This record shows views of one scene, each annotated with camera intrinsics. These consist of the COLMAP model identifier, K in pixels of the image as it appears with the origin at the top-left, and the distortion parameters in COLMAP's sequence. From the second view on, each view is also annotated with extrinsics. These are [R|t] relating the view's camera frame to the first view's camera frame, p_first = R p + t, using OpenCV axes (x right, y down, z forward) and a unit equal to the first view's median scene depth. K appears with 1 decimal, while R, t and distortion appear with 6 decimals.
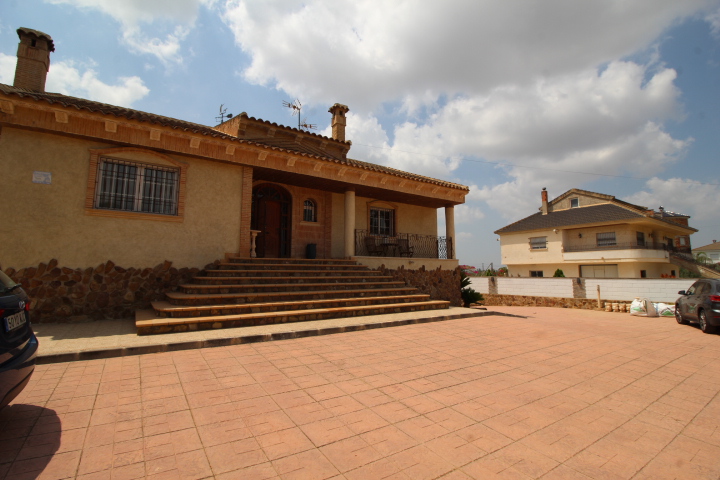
lens RADIAL K [[337.9, 0, 360.1], [0, 337.9, 238.4], [0, 0, 1]] dist [-0.011133, -0.004334]
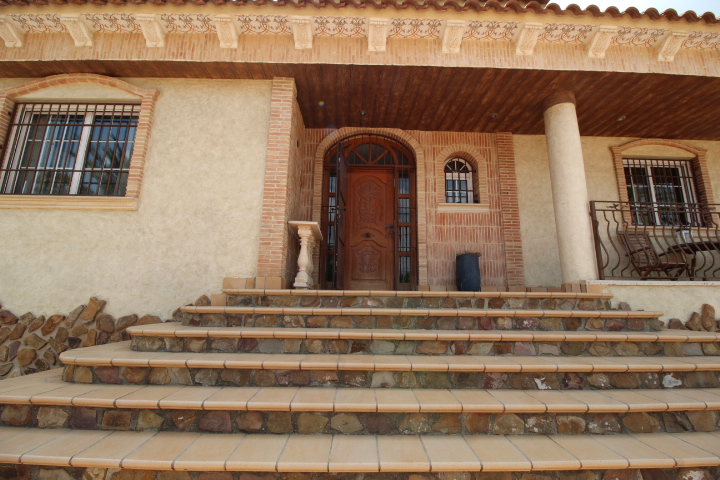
lens RADIAL K [[337.9, 0, 362.5], [0, 337.9, 227.9], [0, 0, 1]] dist [-0.011133, -0.004334]
pose [[0.840783, -0.106669, -0.530760, -0.032615], [0.040890, 0.990109, -0.134212, 0.037369], [0.539826, 0.091141, 0.836828, 0.628228]]
